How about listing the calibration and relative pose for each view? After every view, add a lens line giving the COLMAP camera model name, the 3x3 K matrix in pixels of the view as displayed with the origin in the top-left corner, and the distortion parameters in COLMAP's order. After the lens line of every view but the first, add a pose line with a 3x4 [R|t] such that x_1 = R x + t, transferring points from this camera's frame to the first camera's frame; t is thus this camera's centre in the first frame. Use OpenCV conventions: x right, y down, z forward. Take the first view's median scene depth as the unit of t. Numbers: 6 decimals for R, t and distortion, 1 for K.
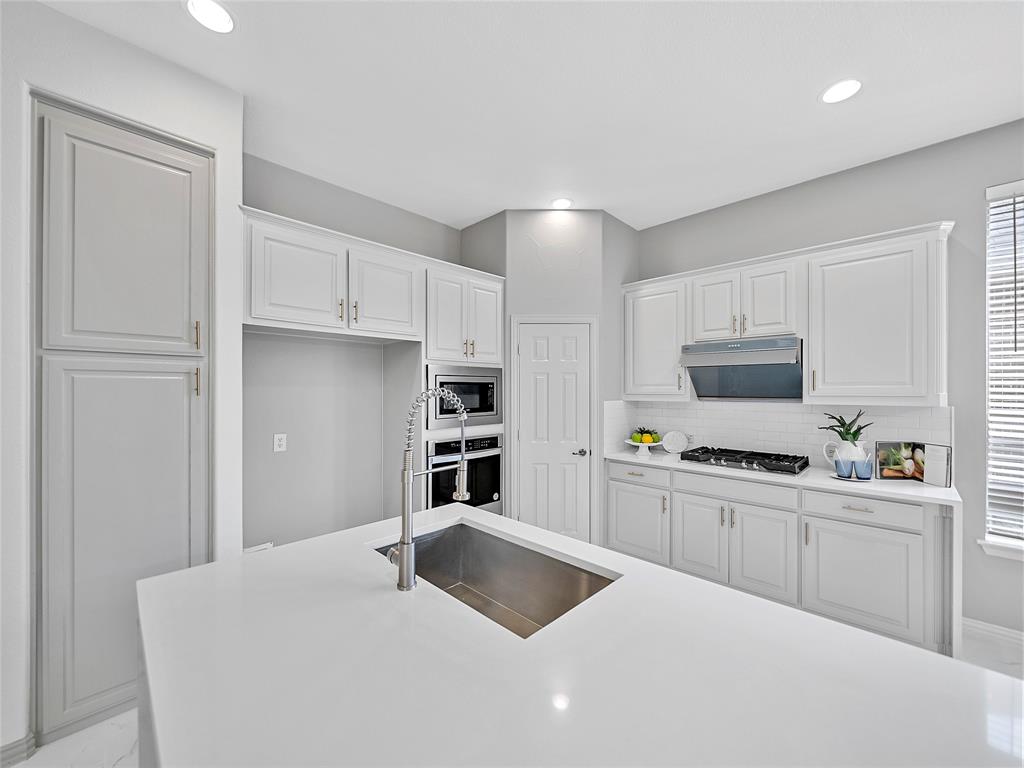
lens RADIAL K [[396.9, 0, 511.2], [0, 396.9, 386.5], [0, 0, 1]] dist [-0.005156, -0.000476]
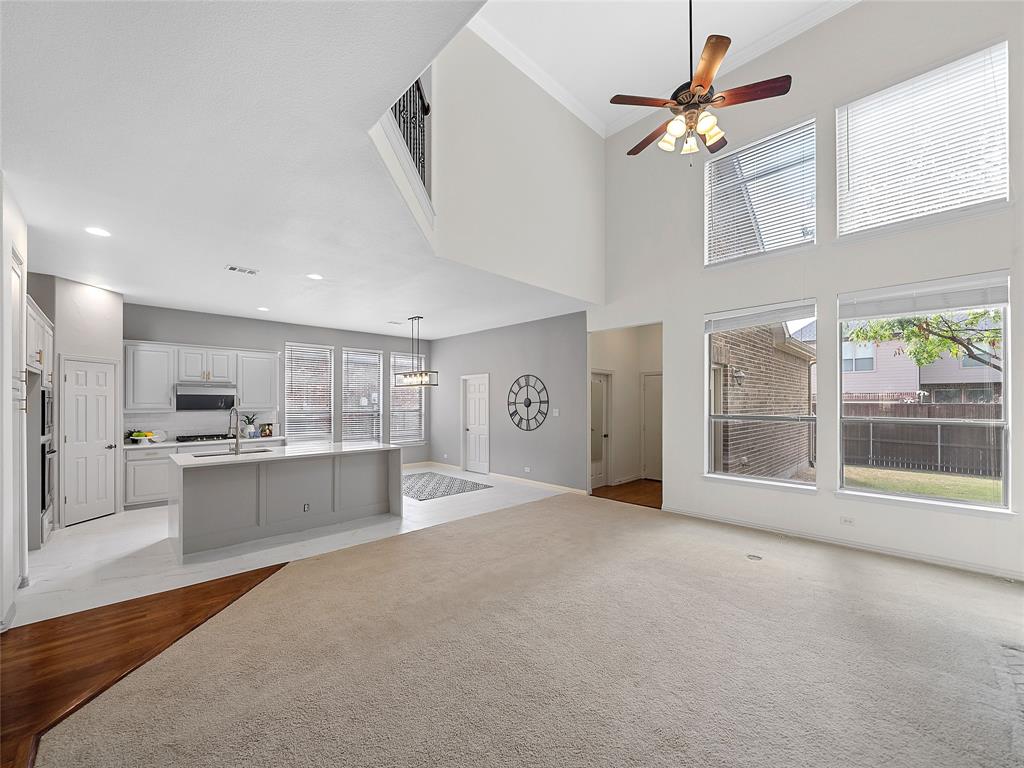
lens RADIAL K [[404.4, 0, 513.6], [0, 404.4, 399.5], [0, 0, 1]] dist [-0.002735, -0.000676]
pose [[0.016098, 0.006303, 0.999851, -1.605774], [-0.005090, 0.999968, -0.006222, -0.020593], [-0.999857, -0.004989, 0.016130, -0.709490]]
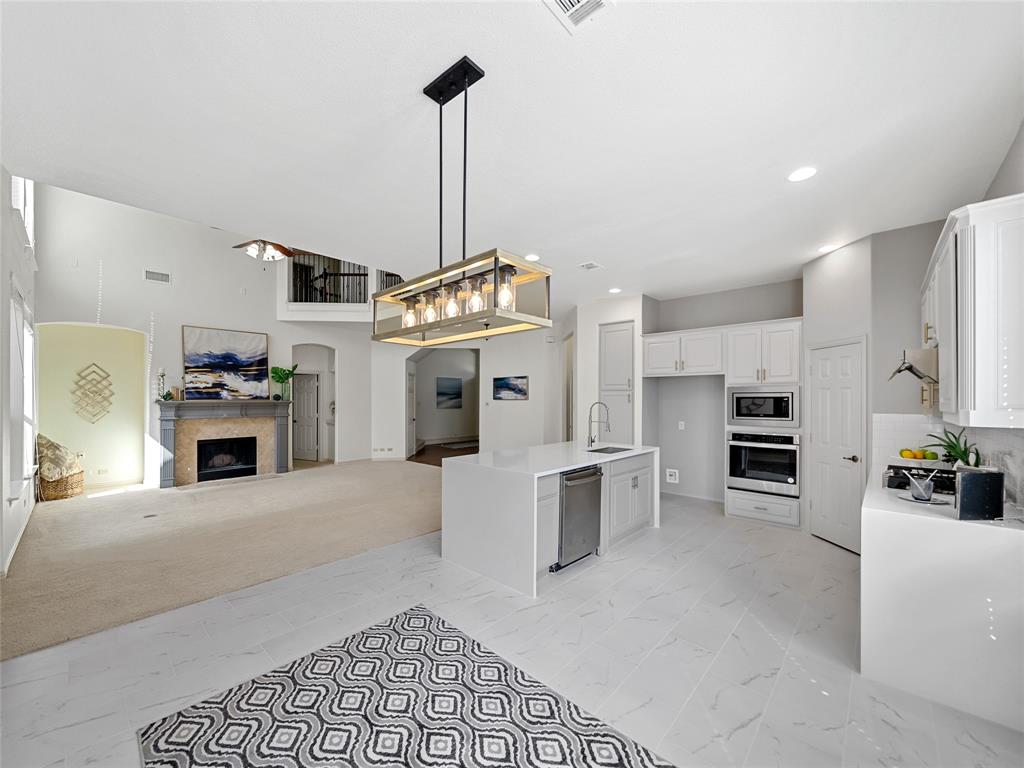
lens RADIAL K [[404.4, 0, 513.6], [0, 404.4, 399.5], [0, 0, 1]] dist [-0.002735, -0.000676]
pose [[0.034663, 0.002337, -0.999396, 1.490623], [0.004208, 0.999988, 0.002484, -0.008816], [0.999390, -0.004291, 0.034653, 0.002191]]
